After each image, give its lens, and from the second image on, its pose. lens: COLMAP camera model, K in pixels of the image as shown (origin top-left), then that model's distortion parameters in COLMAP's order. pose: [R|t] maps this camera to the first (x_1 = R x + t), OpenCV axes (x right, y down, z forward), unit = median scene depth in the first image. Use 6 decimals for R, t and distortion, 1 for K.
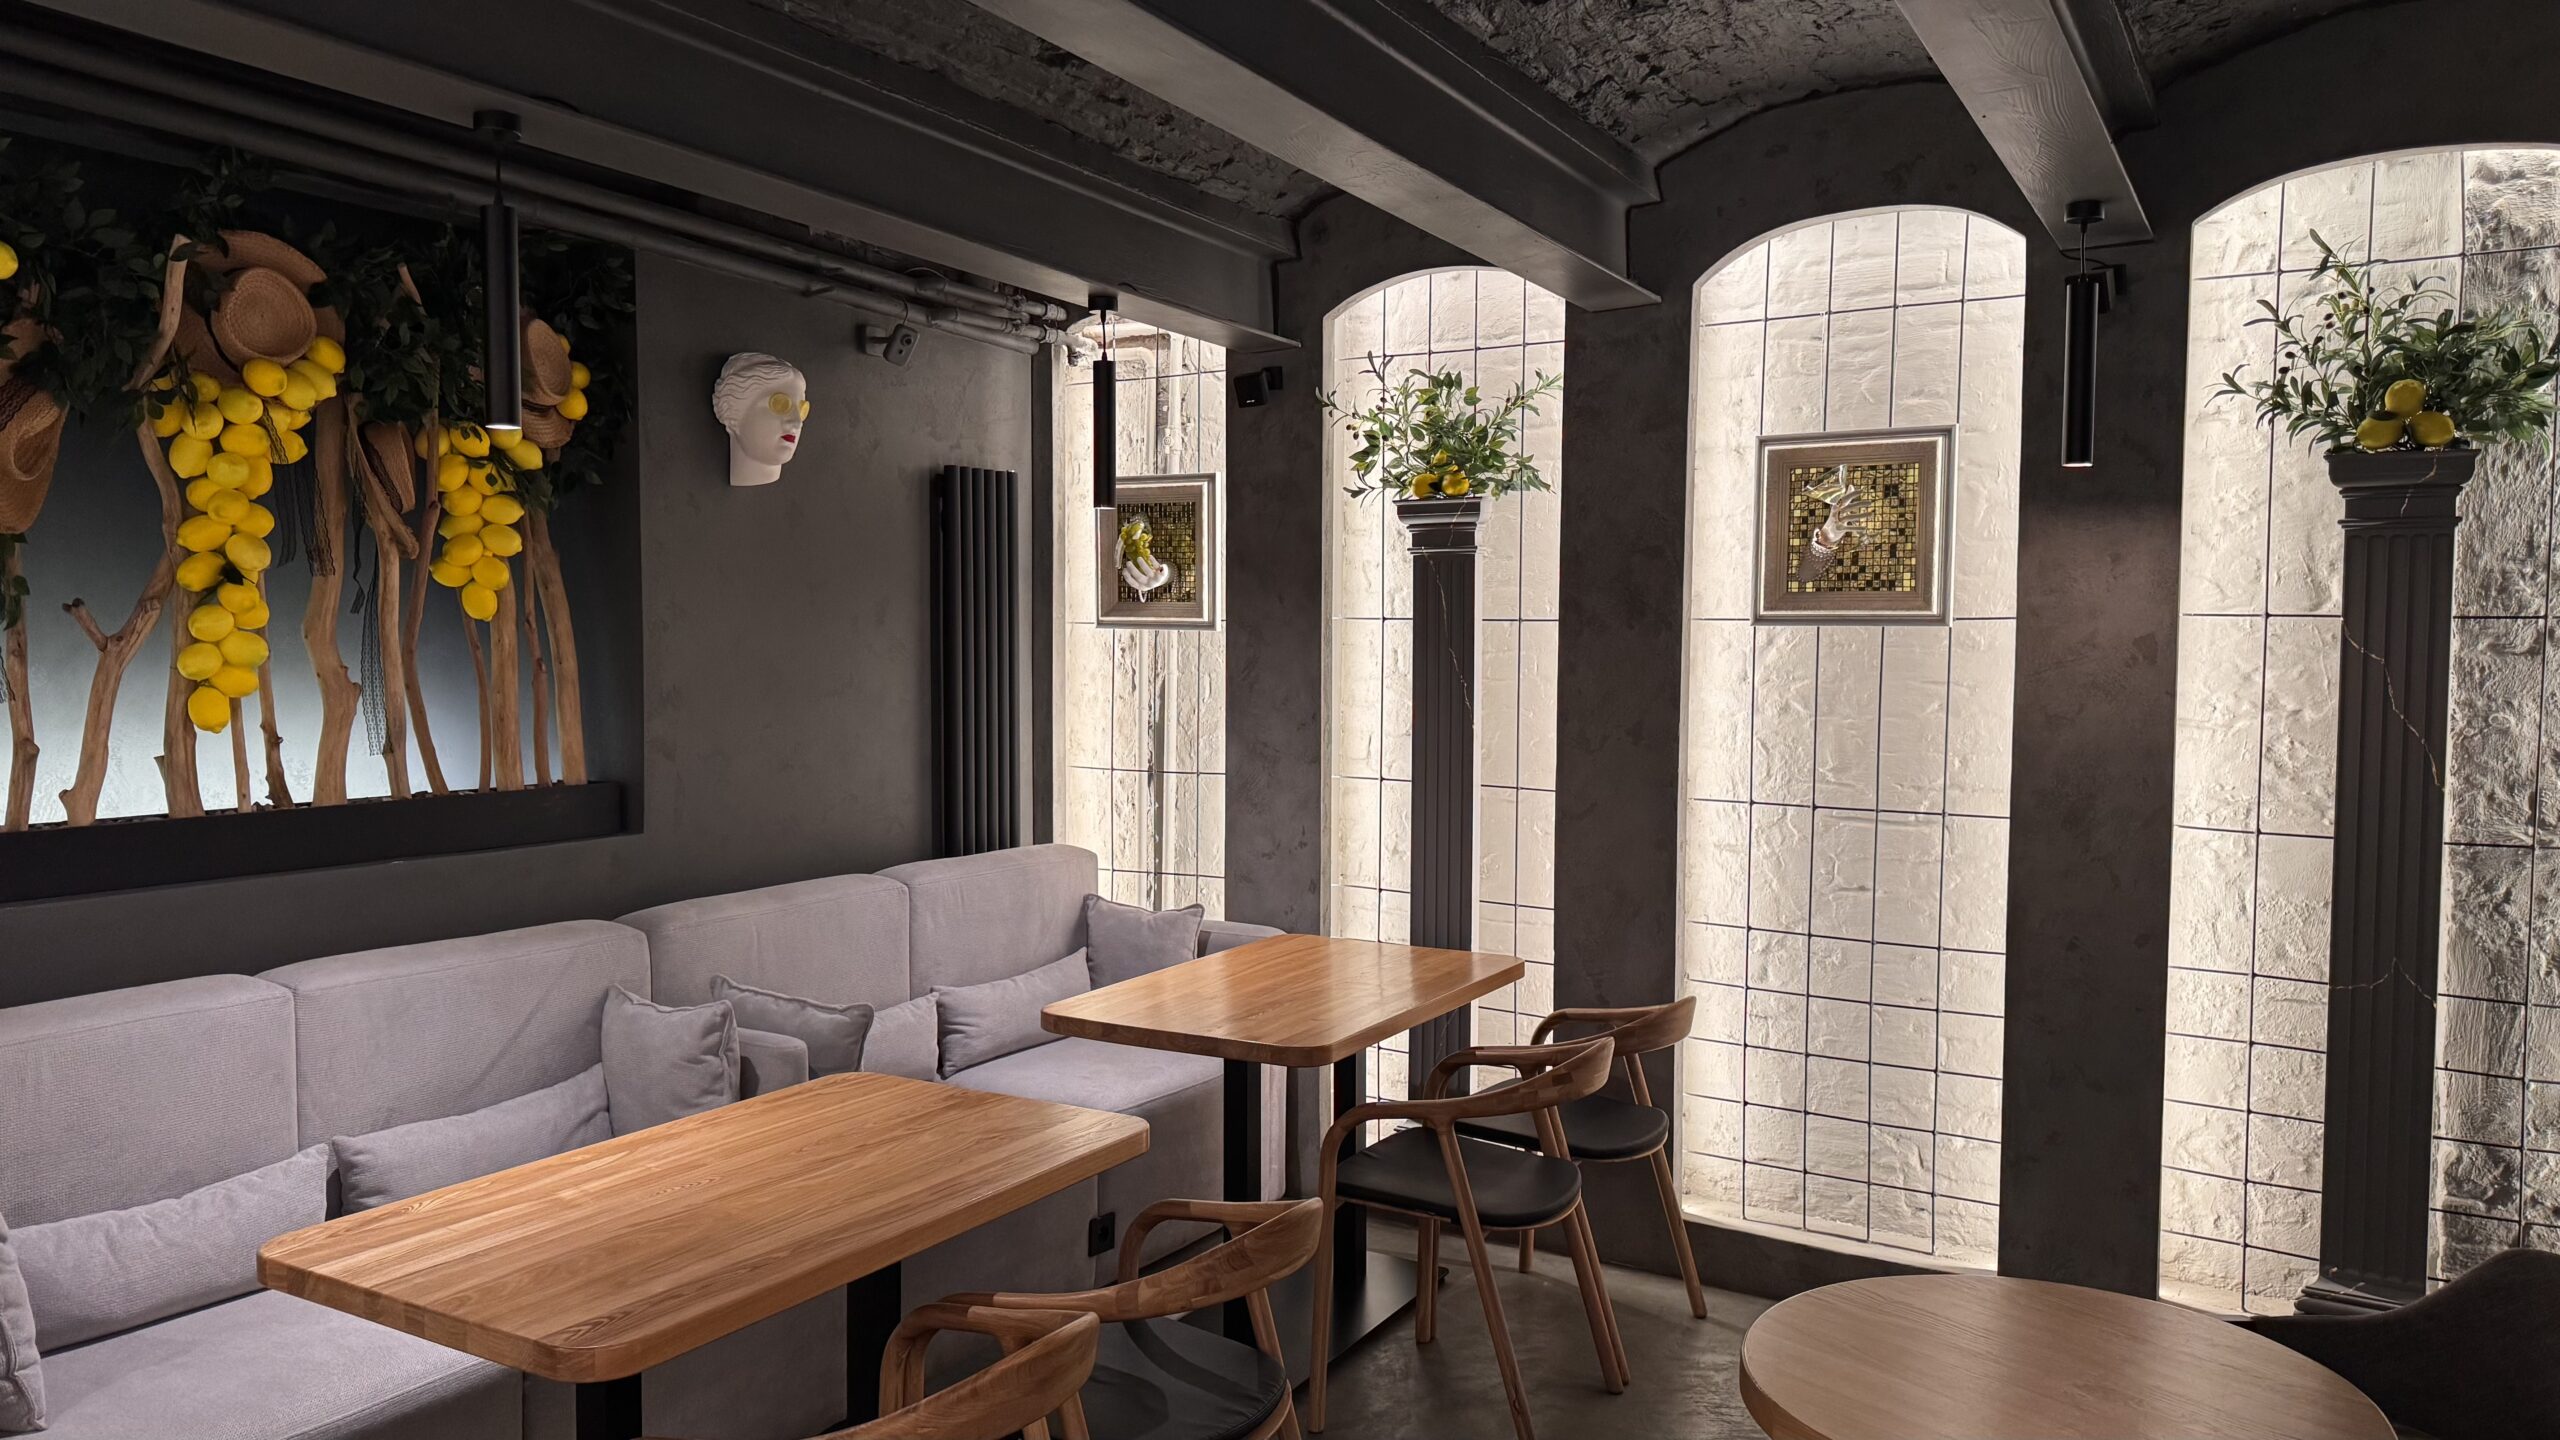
lens RADIAL K [[1785.7, 0, 1290.4], [0, 1785.7, 726.9], [0, 0, 1]] dist [0.074782, -0.088812]
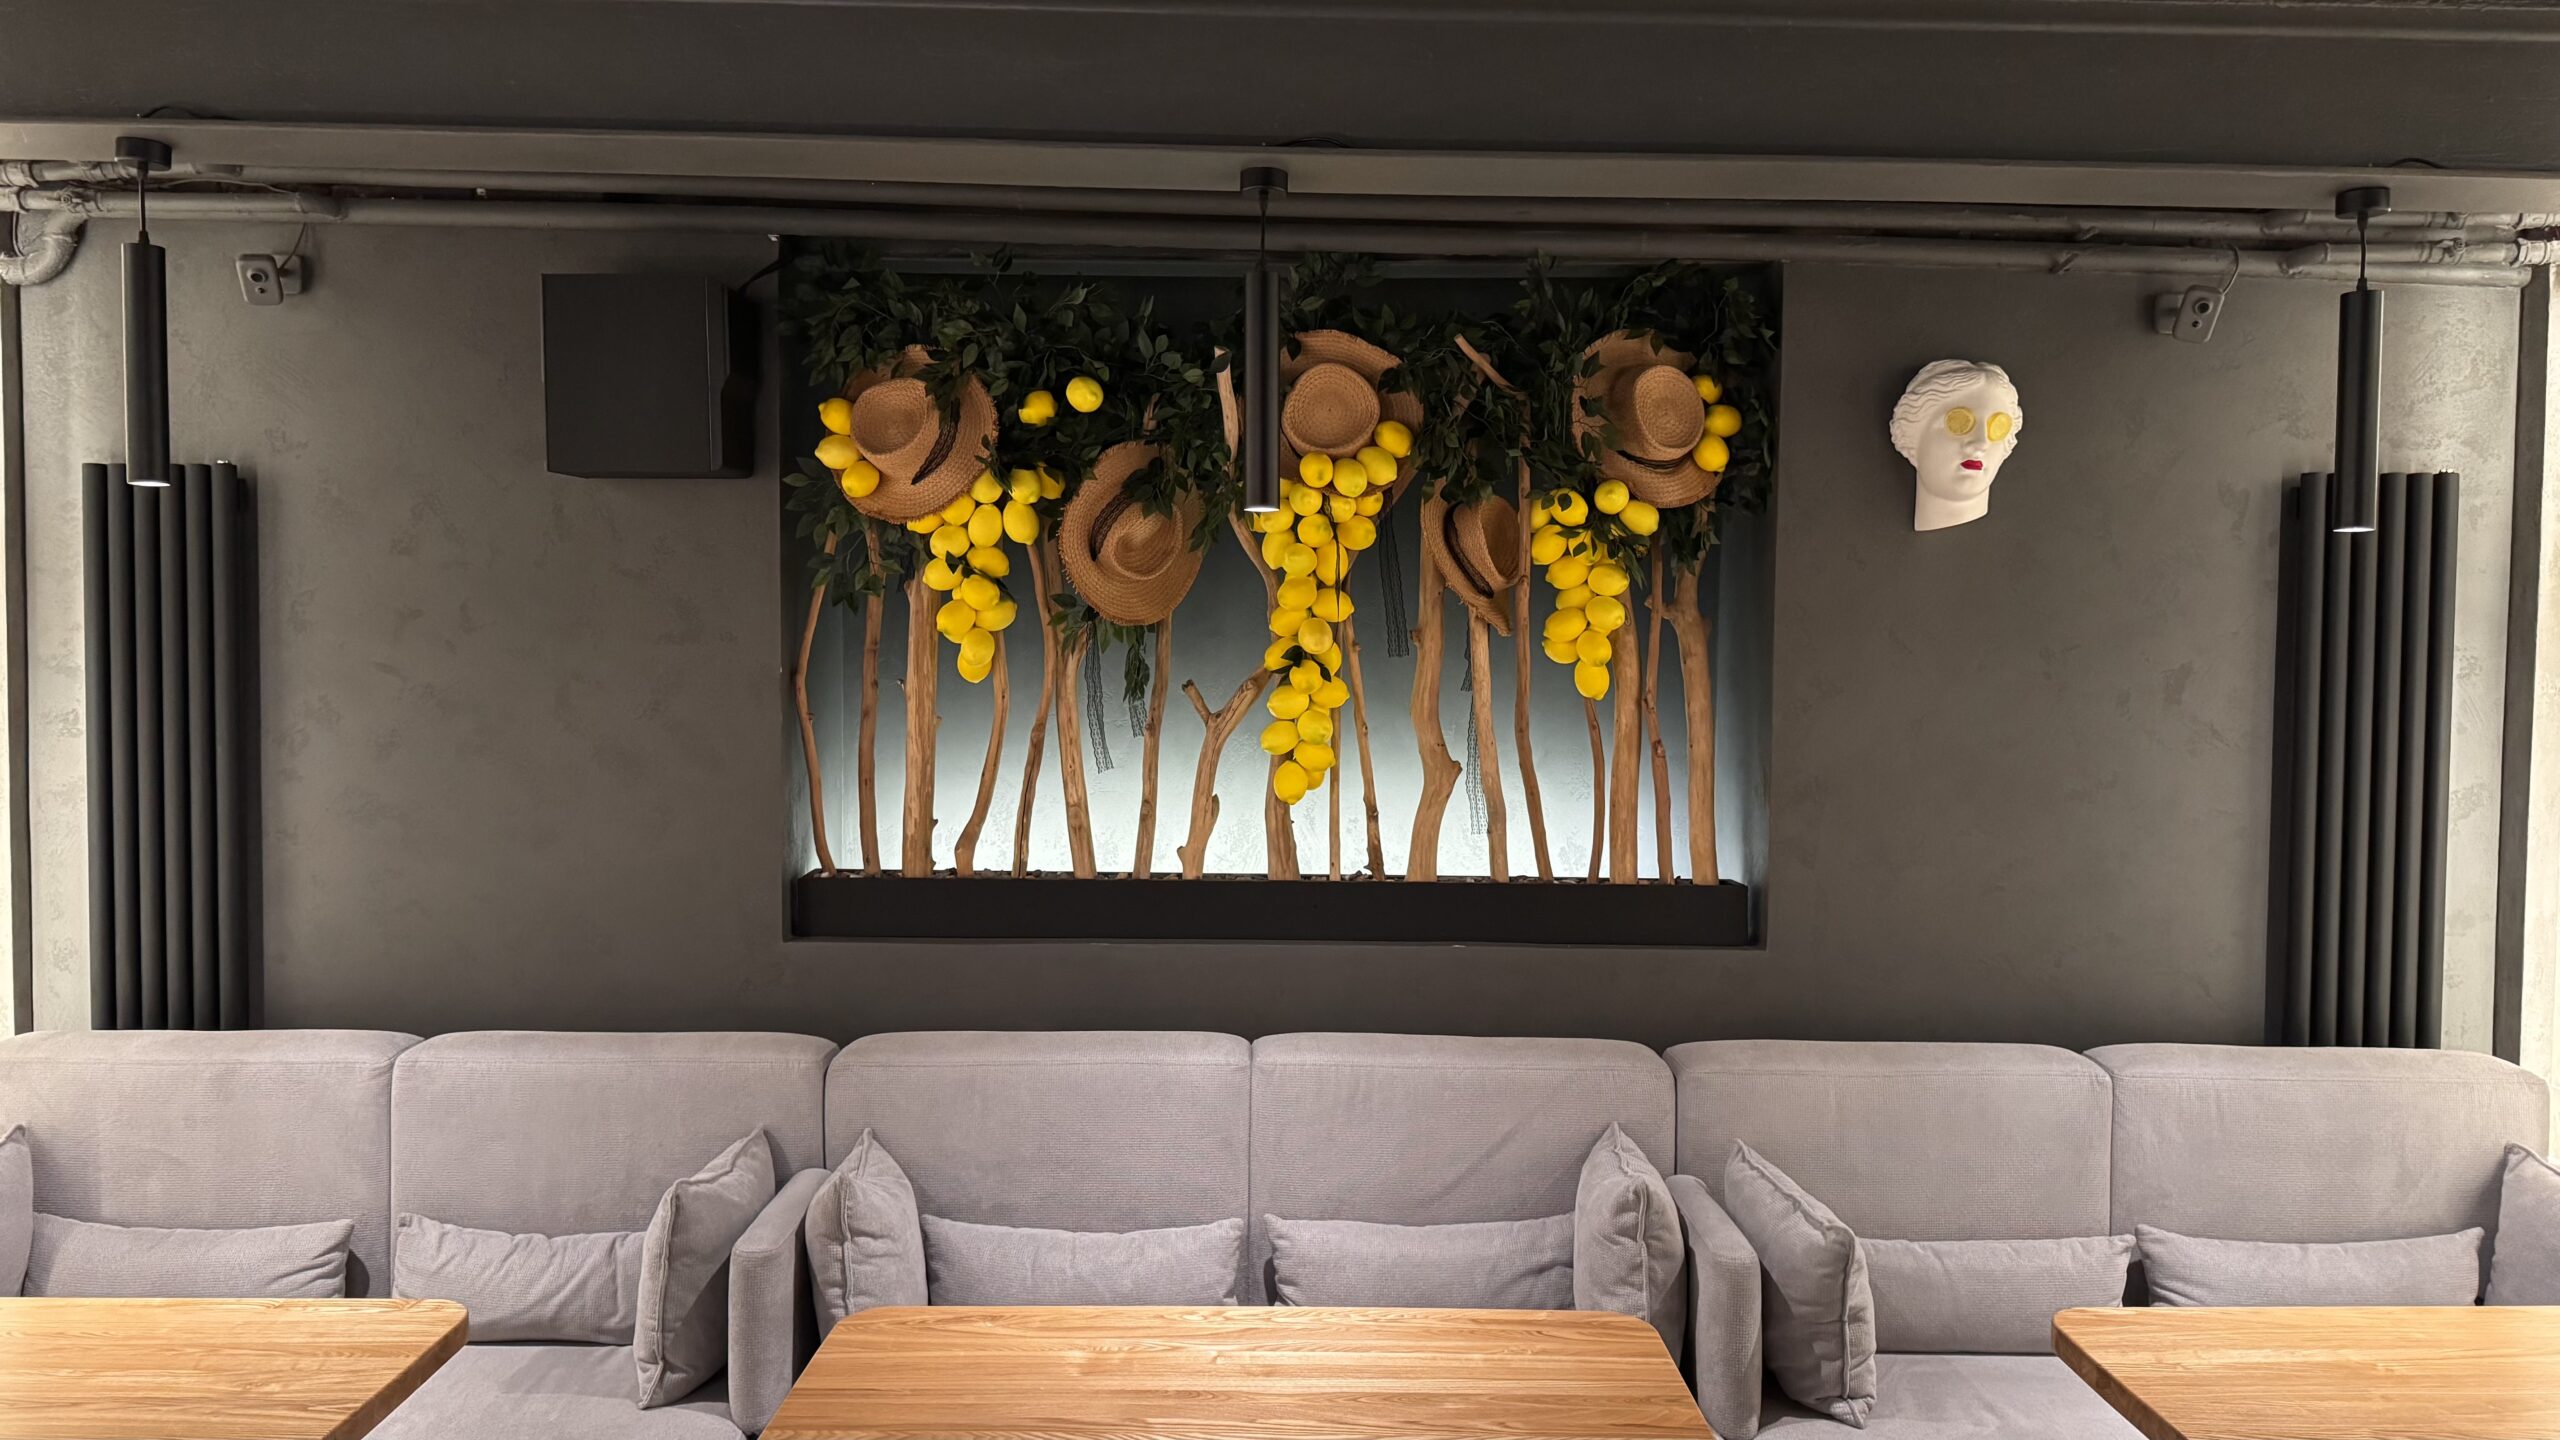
lens RADIAL K [[1785.7, 0, 1290.4], [0, 1785.7, 726.9], [0, 0, 1]] dist [0.074782, -0.088812]
pose [[0.501417, 0.035320, -0.864485, 0.294682], [-0.050700, 0.998649, 0.011395, -0.050691], [0.863719, 0.038116, 0.502530, 0.434054]]
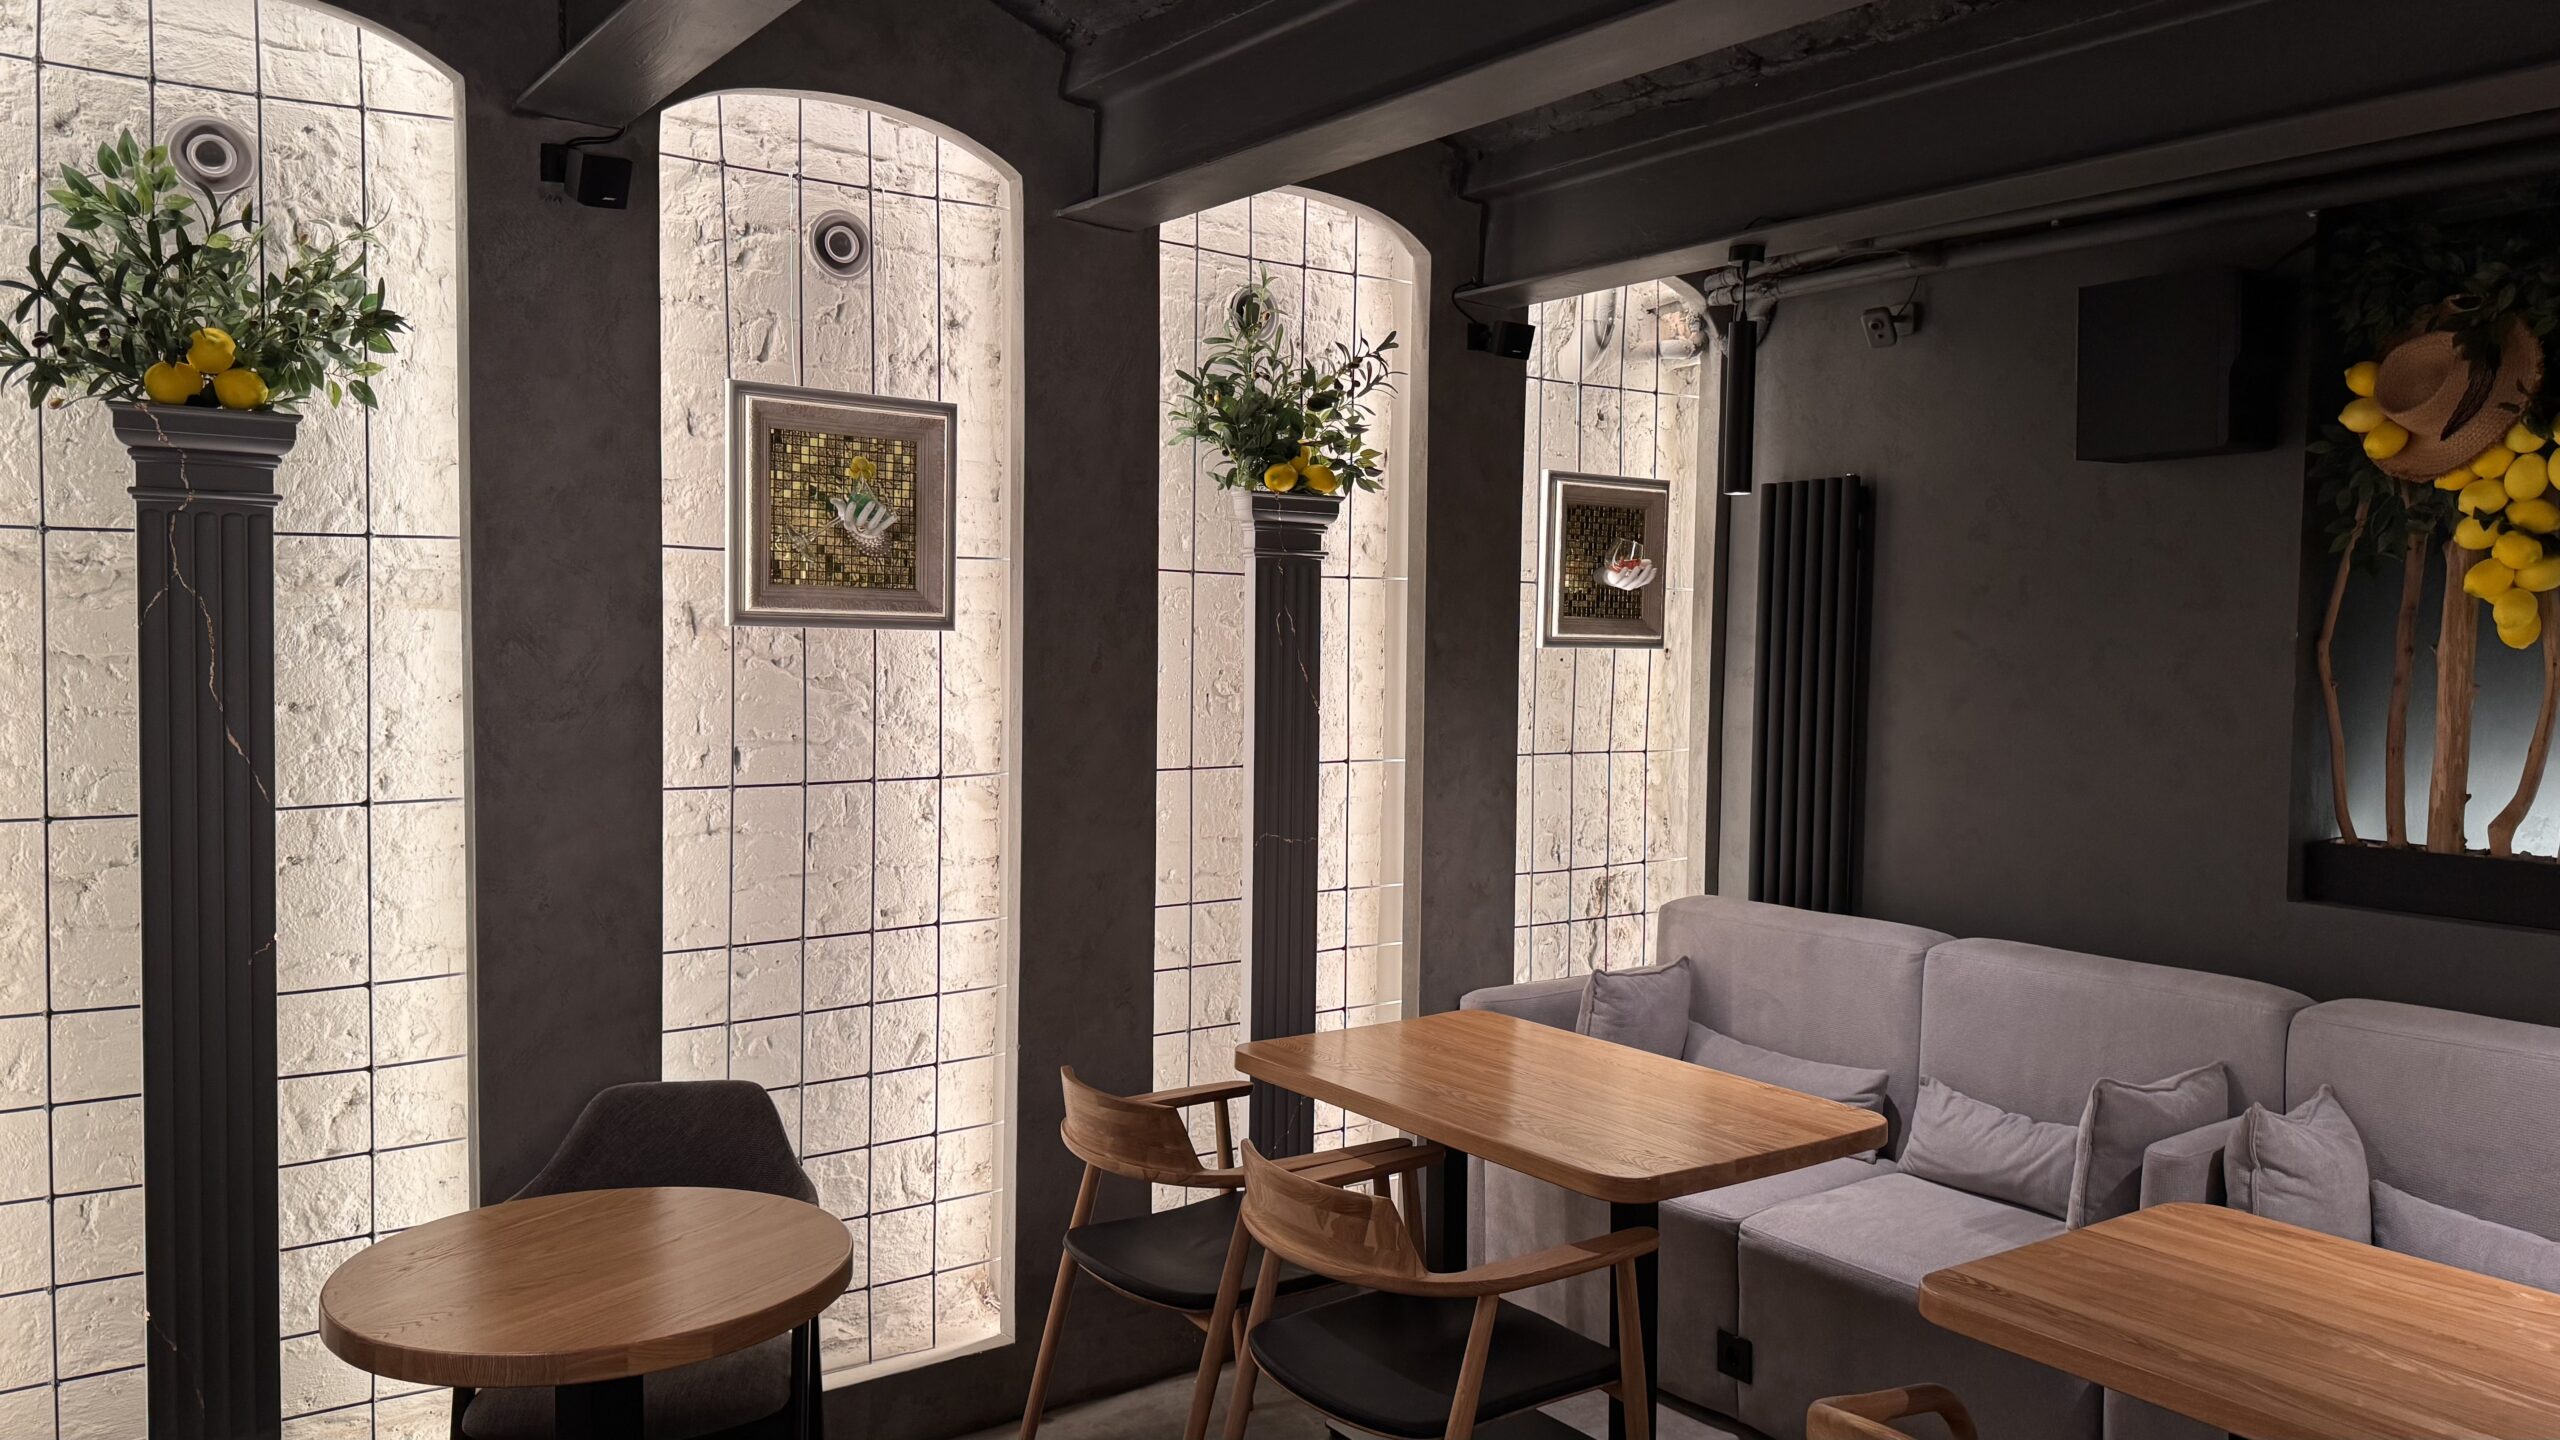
lens RADIAL K [[1785.7, 0, 1290.4], [0, 1785.7, 726.9], [0, 0, 1]] dist [0.074782, -0.088812]
pose [[-0.407338, 0.032731, -0.912691, 0.457406], [-0.064511, 0.995830, 0.064504, -0.034217], [0.910996, 0.085154, -0.403528, 0.586601]]
